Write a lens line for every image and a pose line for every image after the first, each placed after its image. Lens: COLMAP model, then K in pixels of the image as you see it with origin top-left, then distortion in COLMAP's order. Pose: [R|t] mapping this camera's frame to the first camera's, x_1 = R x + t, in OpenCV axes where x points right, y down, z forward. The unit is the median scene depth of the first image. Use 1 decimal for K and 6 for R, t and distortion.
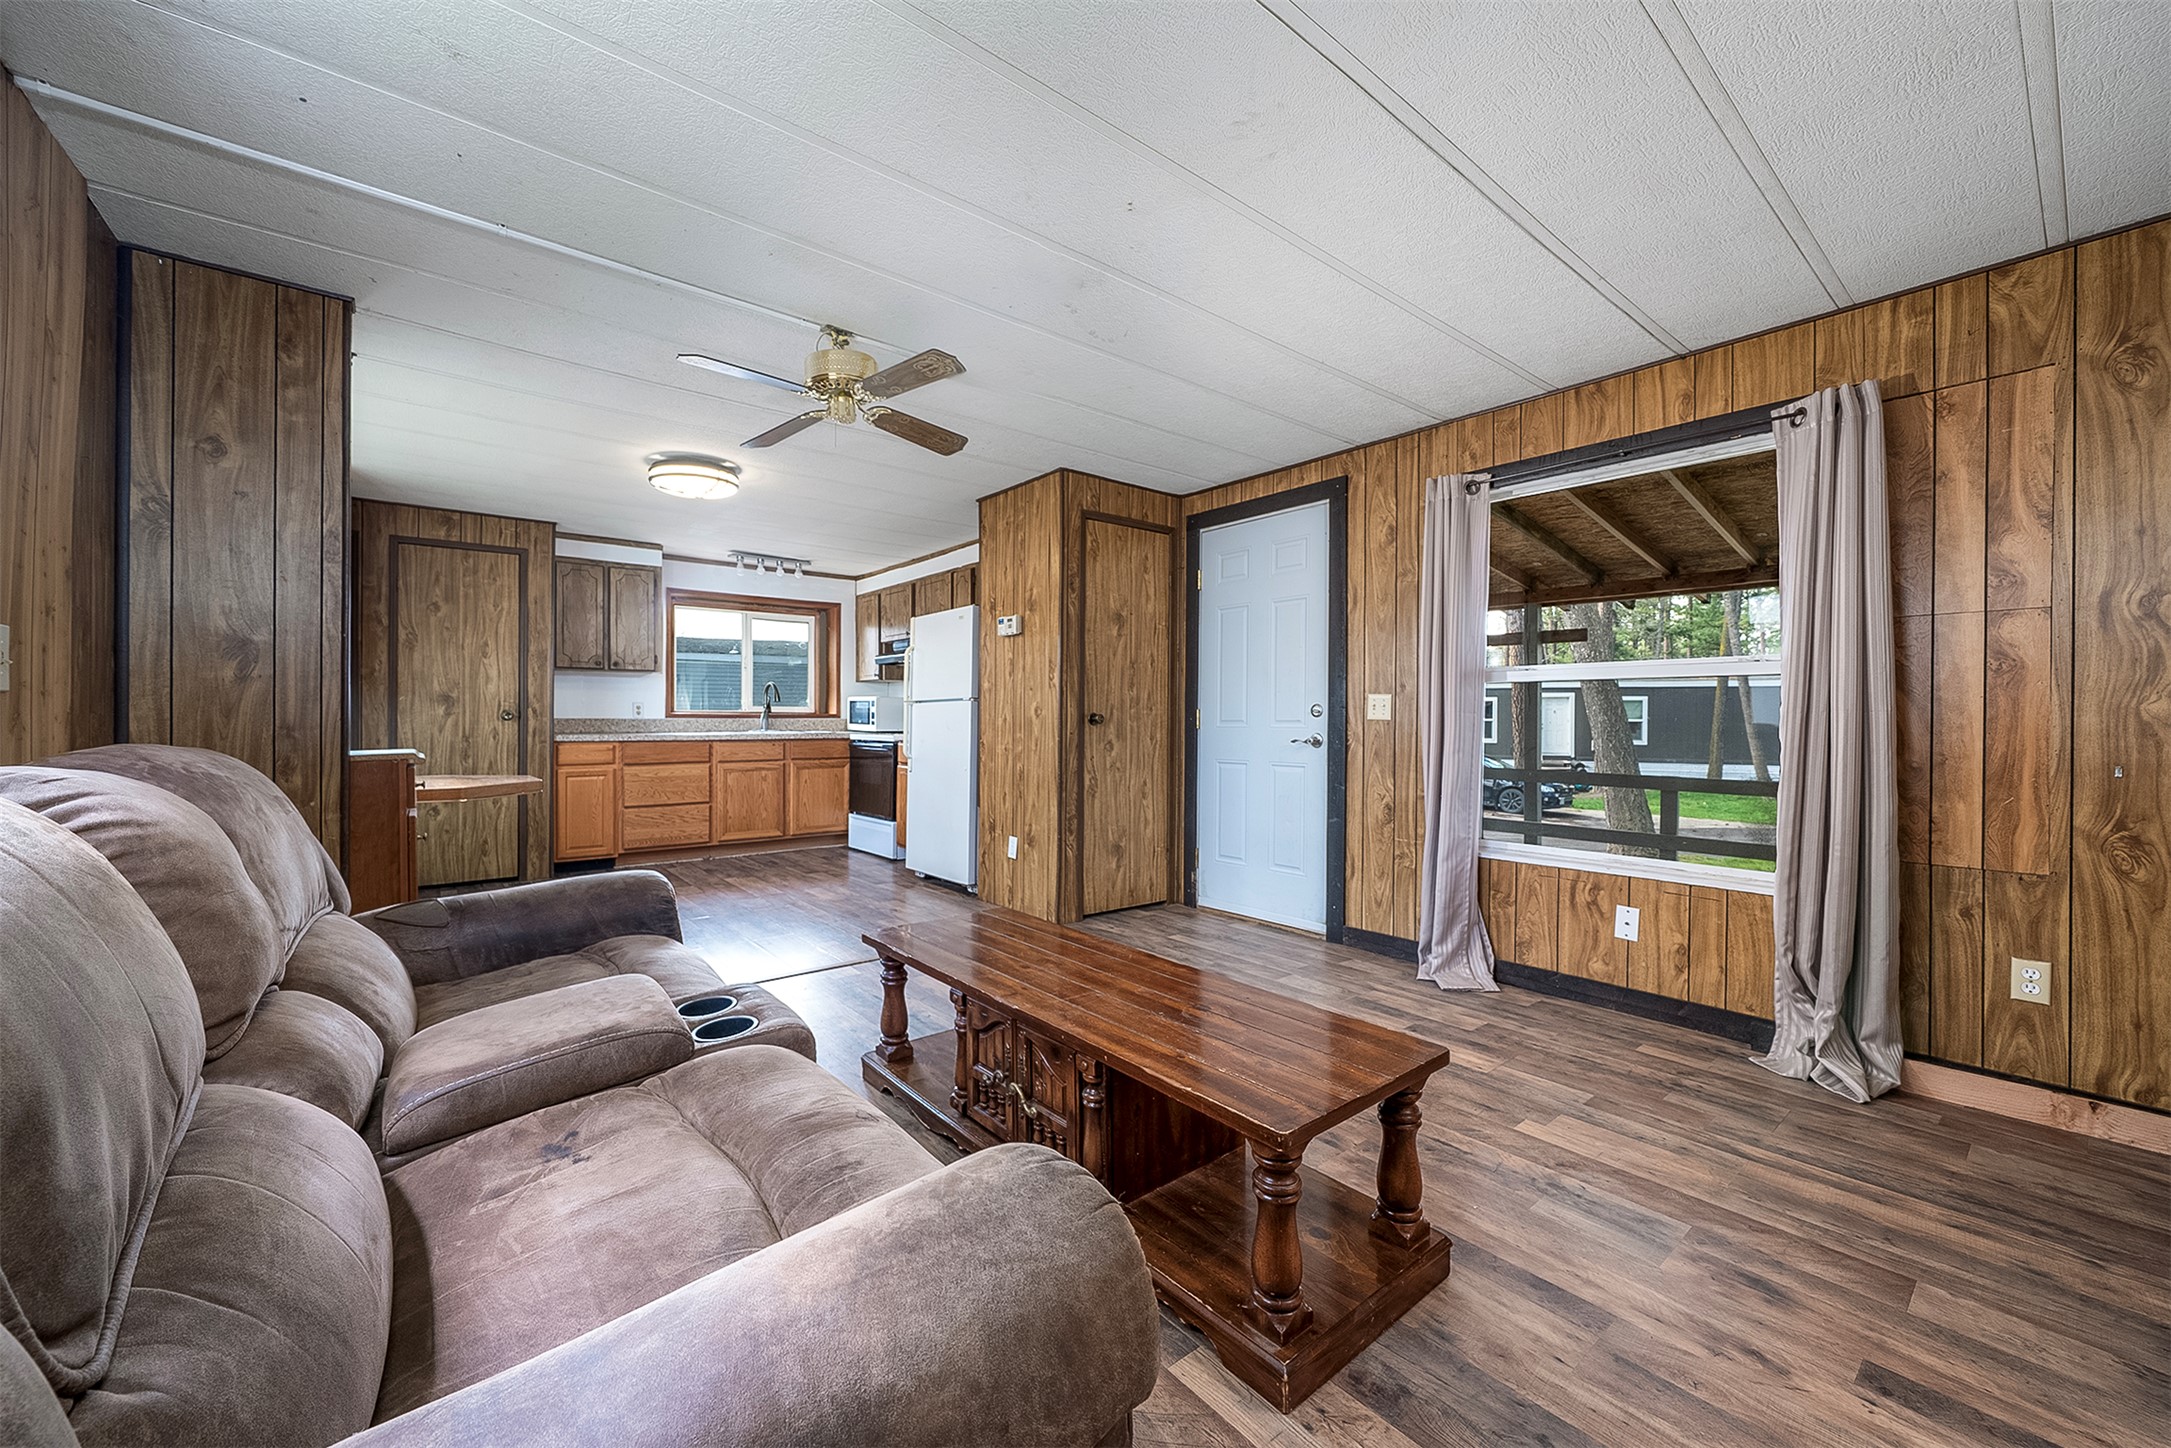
lens RADIAL K [[842.8, 0, 1091.5], [0, 842.8, 717.0], [0, 0, 1]] dist [0.006306, -0.000201]
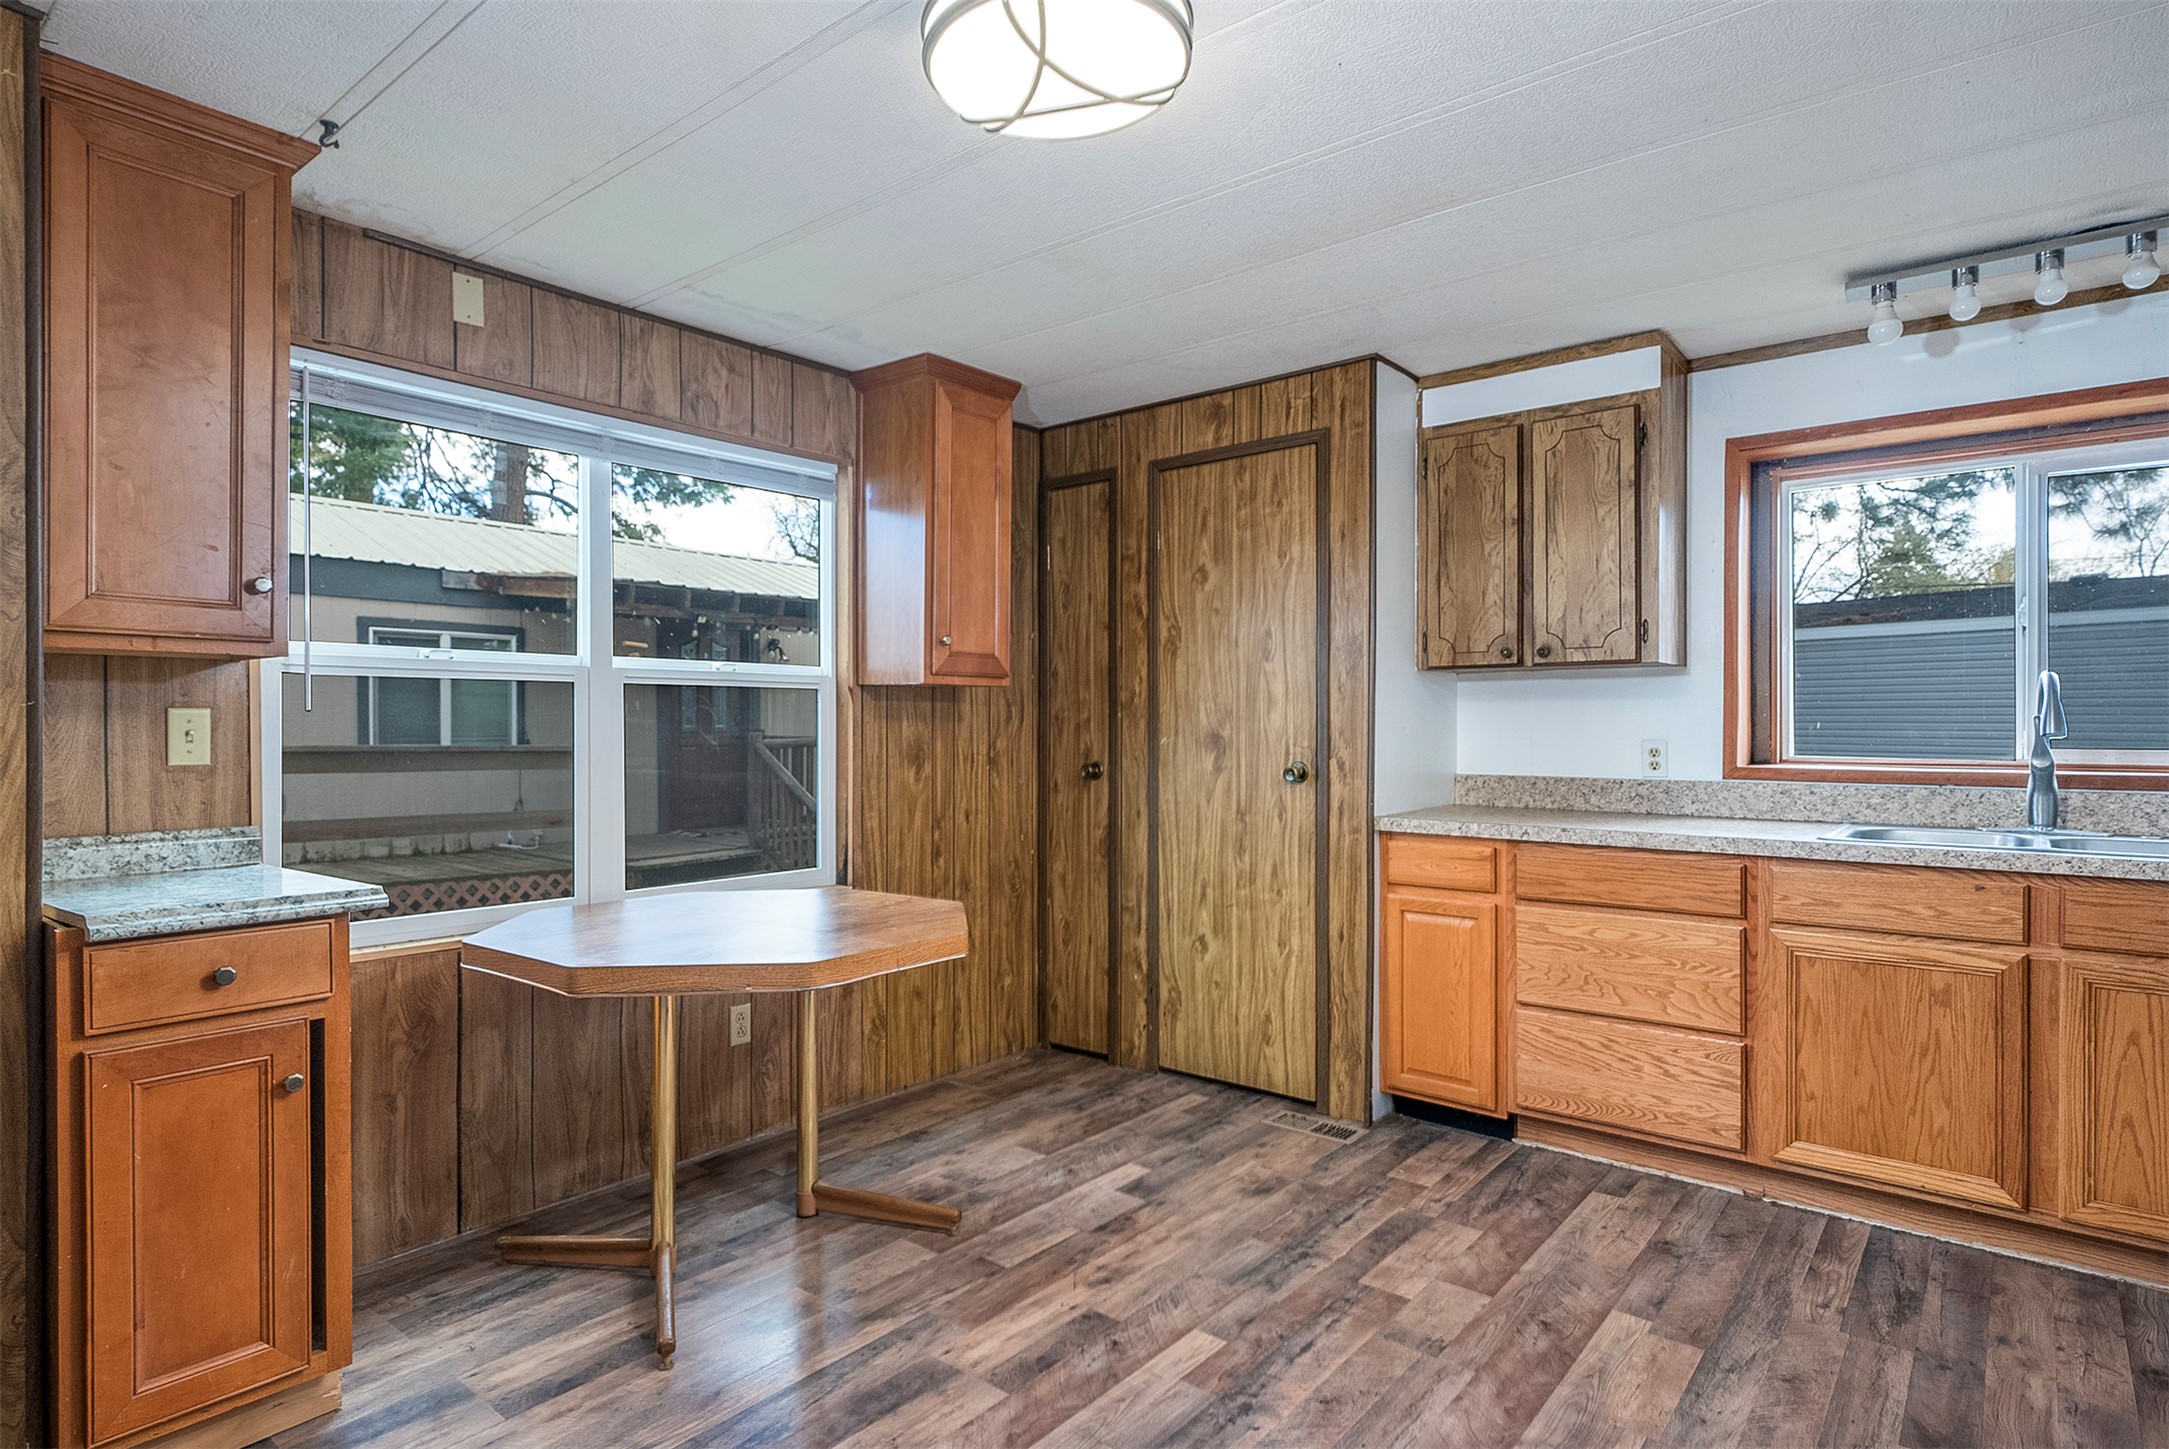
lens RADIAL K [[1157.3, 0, 1027.4], [0, 1157.3, 735.9], [0, 0, 1]] dist [0.000850, 0.001882]
pose [[0.166897, 0.005657, -0.985958, -0.048058], [0.004451, 0.999969, 0.006491, -0.030233], [0.985964, -0.005472, 0.166866, 0.761512]]
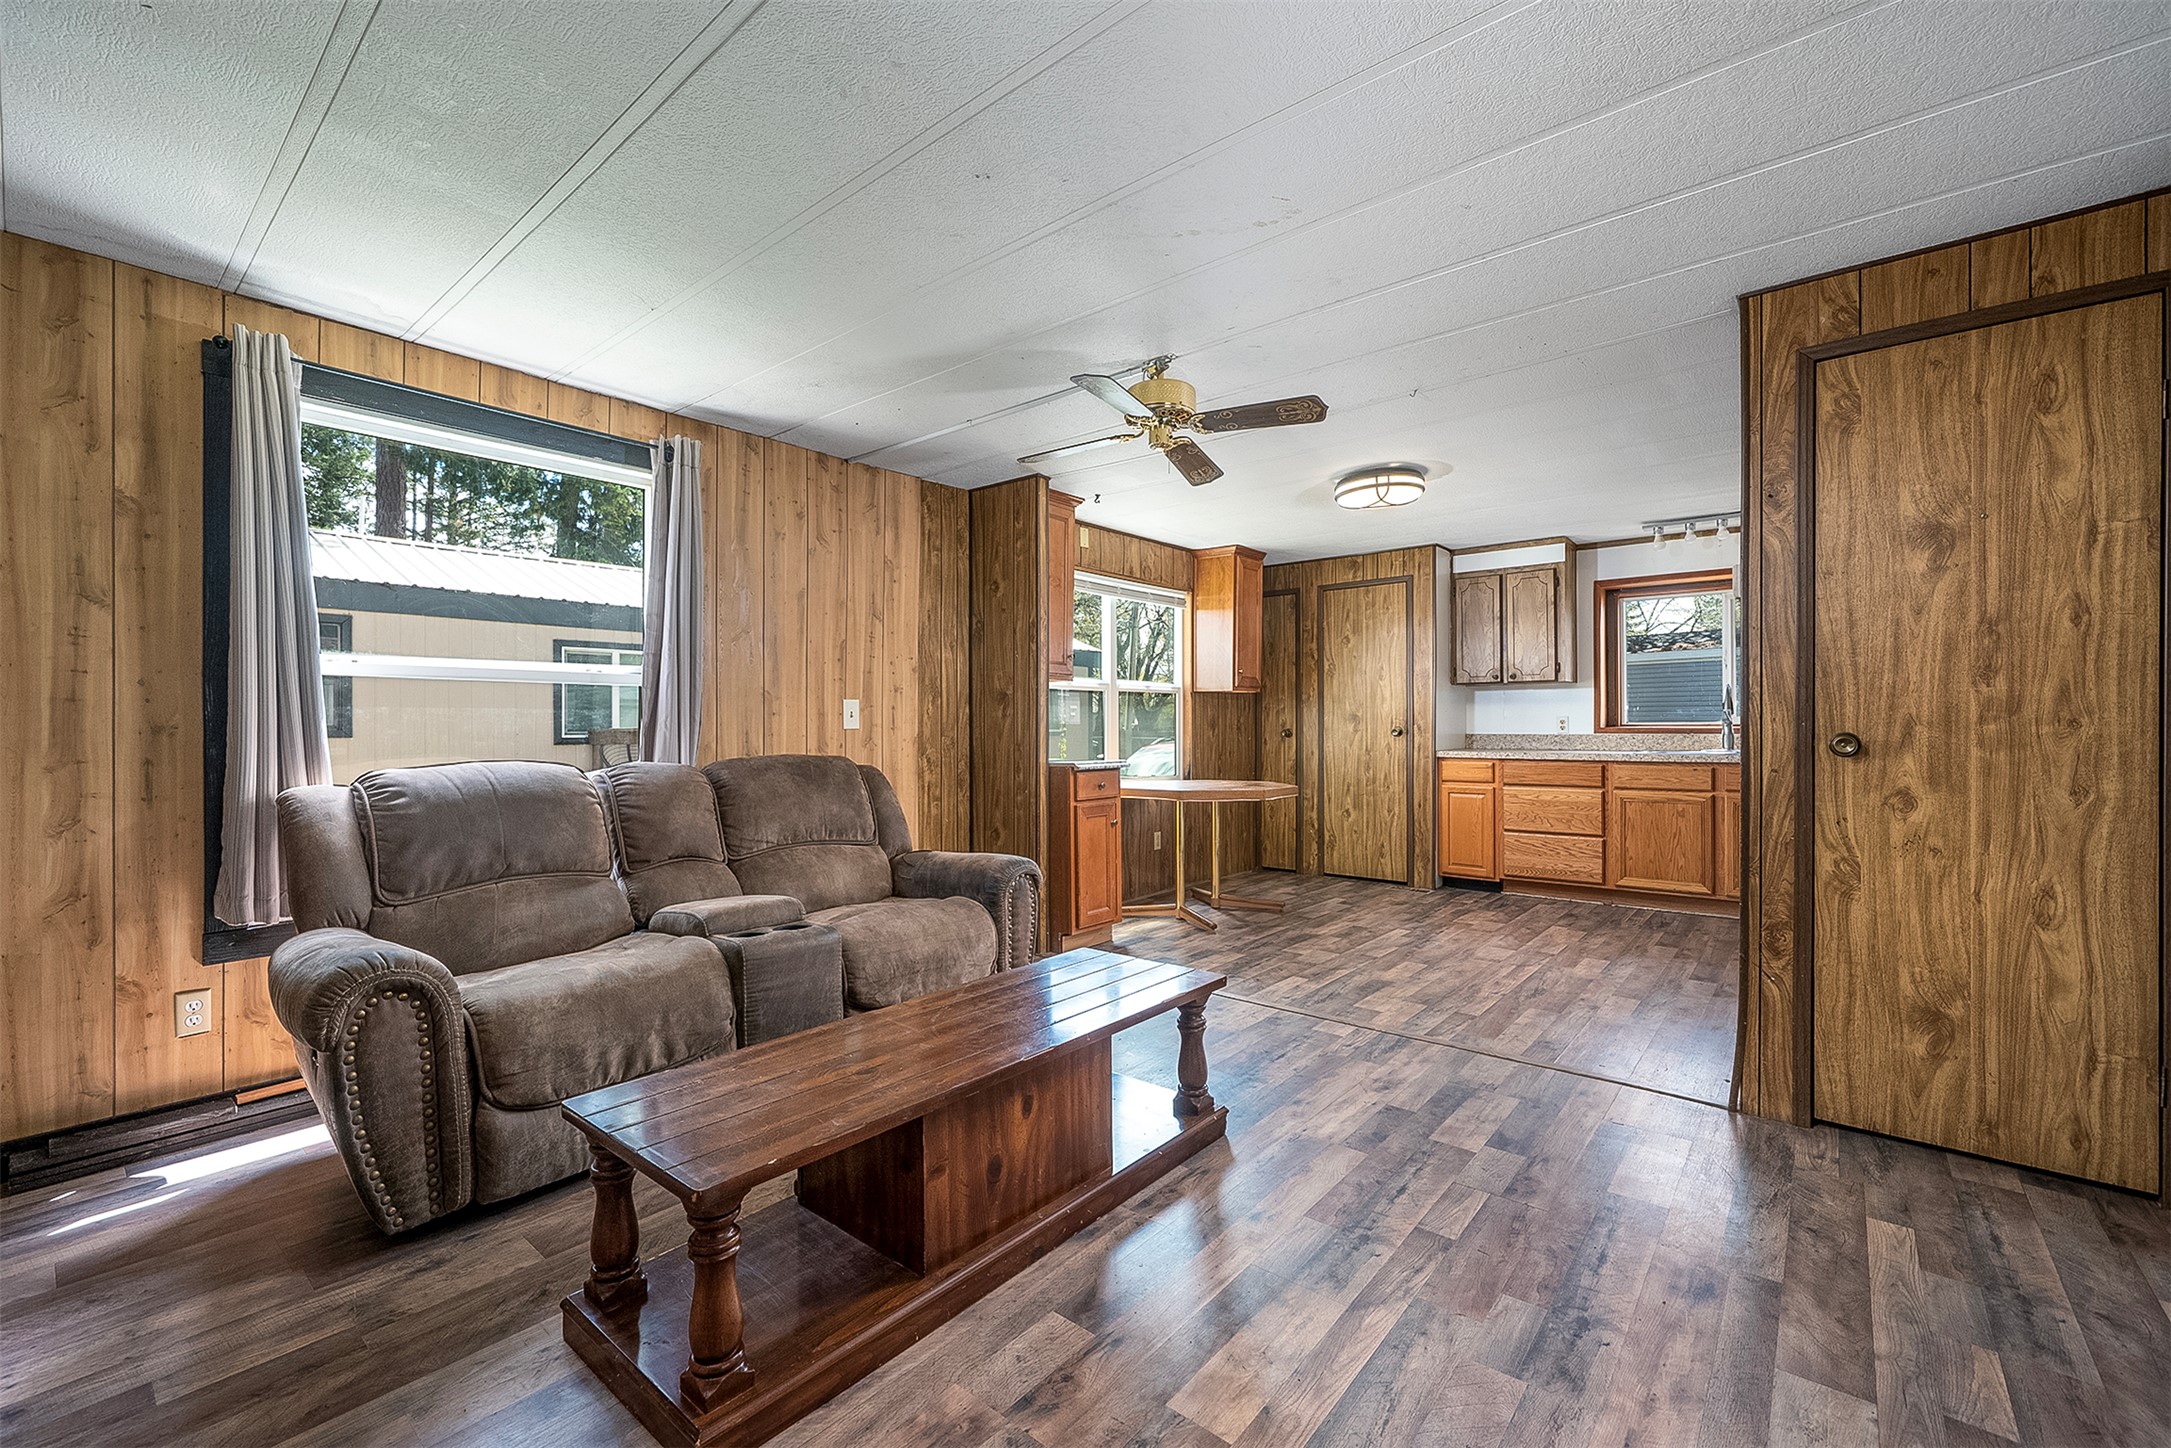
lens RADIAL K [[910.3, 0, 1022.7], [0, 910.3, 725.7], [0, 0, 1]] dist [-0.003400, 0.000001]
pose [[0.142988, -0.004185, -0.989716, 0.414432], [0.005467, 0.999979, -0.003438, -0.008790], [0.989709, -0.004919, 0.143008, 0.371985]]
